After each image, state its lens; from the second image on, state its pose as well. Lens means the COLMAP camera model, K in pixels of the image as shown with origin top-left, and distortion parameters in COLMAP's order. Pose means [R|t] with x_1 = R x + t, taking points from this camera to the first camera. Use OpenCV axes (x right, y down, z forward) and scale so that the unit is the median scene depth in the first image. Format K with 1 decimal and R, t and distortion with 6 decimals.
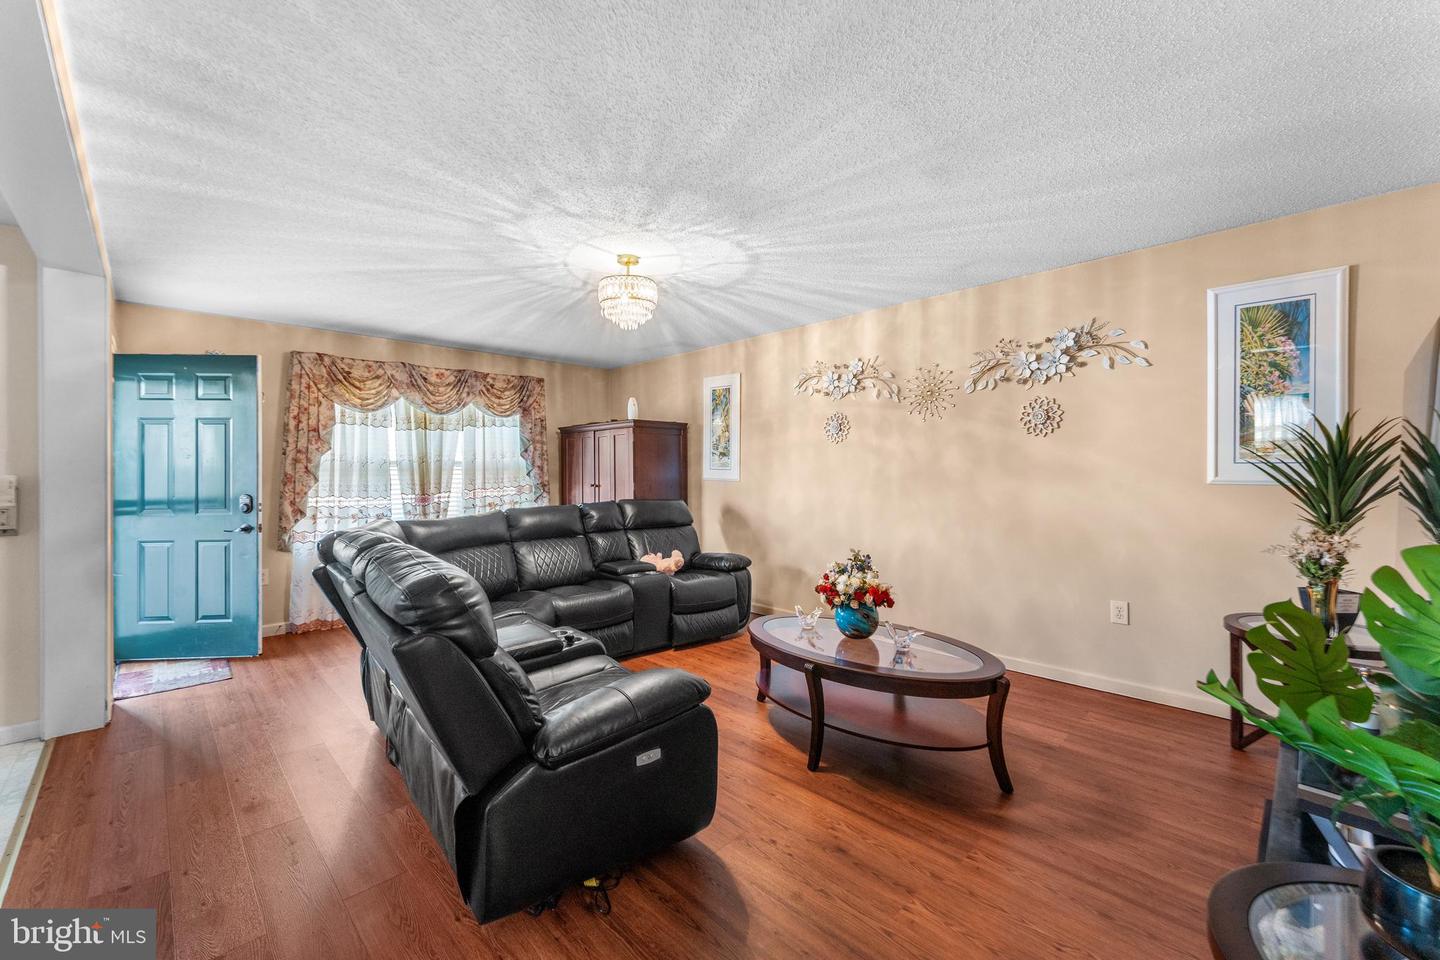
lens RADIAL K [[583.9, 0, 703.7], [0, 583.9, 474.6], [0, 0, 1]] dist [0.000092, 0.000105]
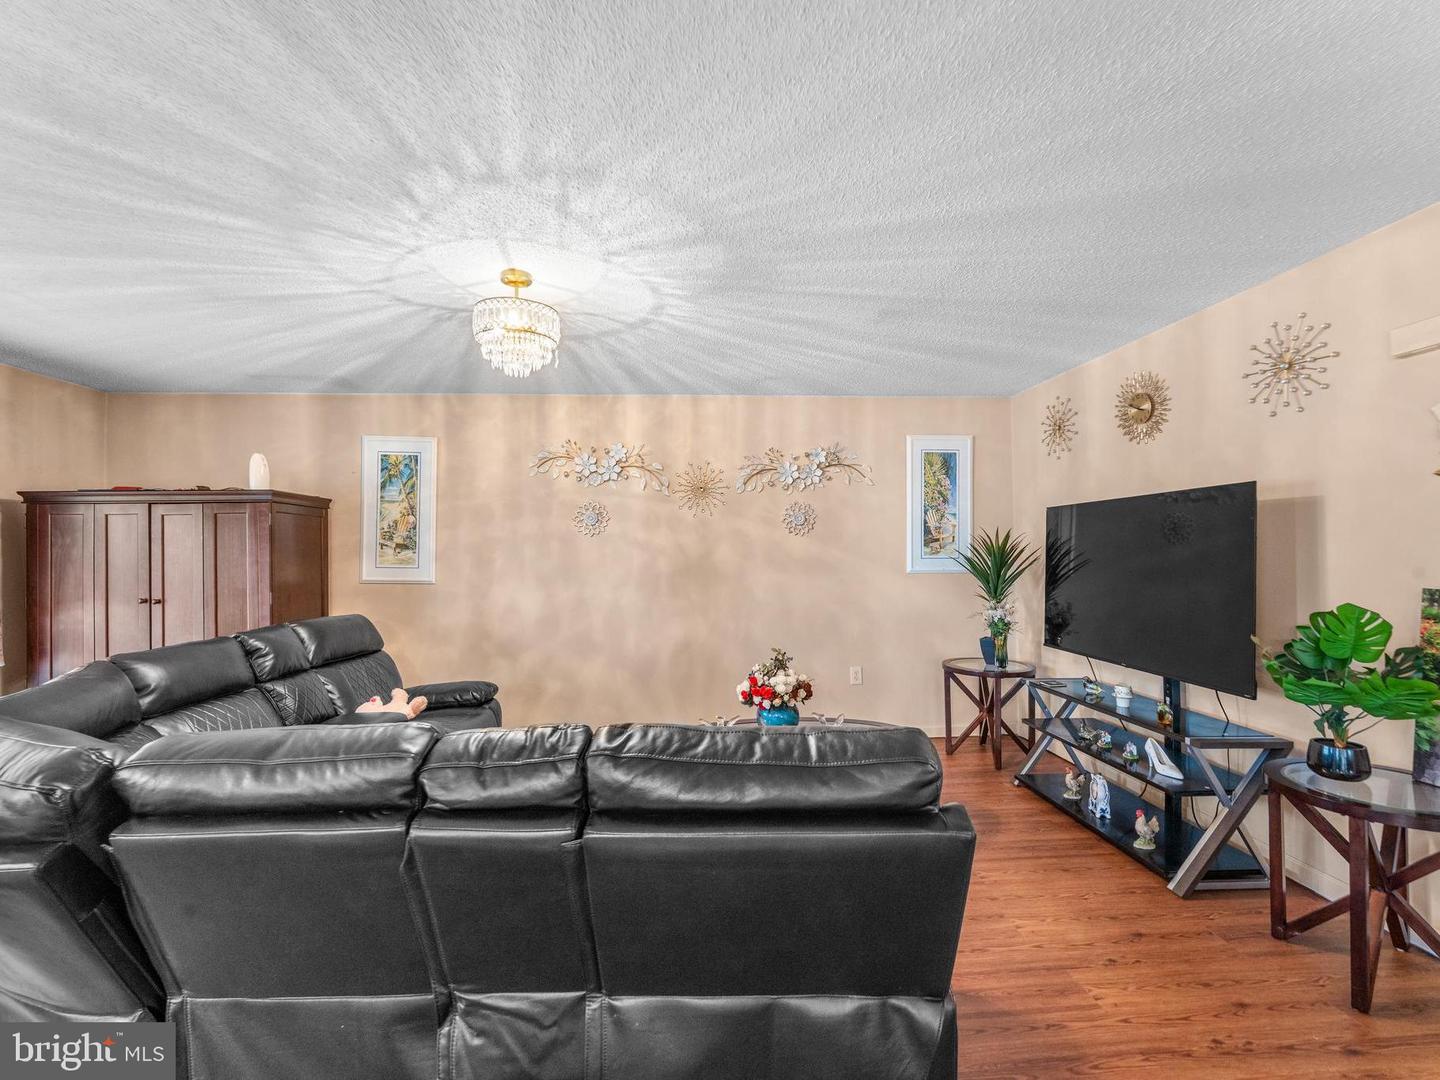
lens RADIAL K [[662.2, 0, 721.1], [0, 662.2, 551.6], [0, 0, 1]] dist [0.000079, -0.000173]
pose [[0.631986, -0.003499, 0.774972, -0.525690], [0.015096, 0.999856, -0.007797, -0.024552], [-0.774833, 0.016626, 0.631947, 0.272314]]
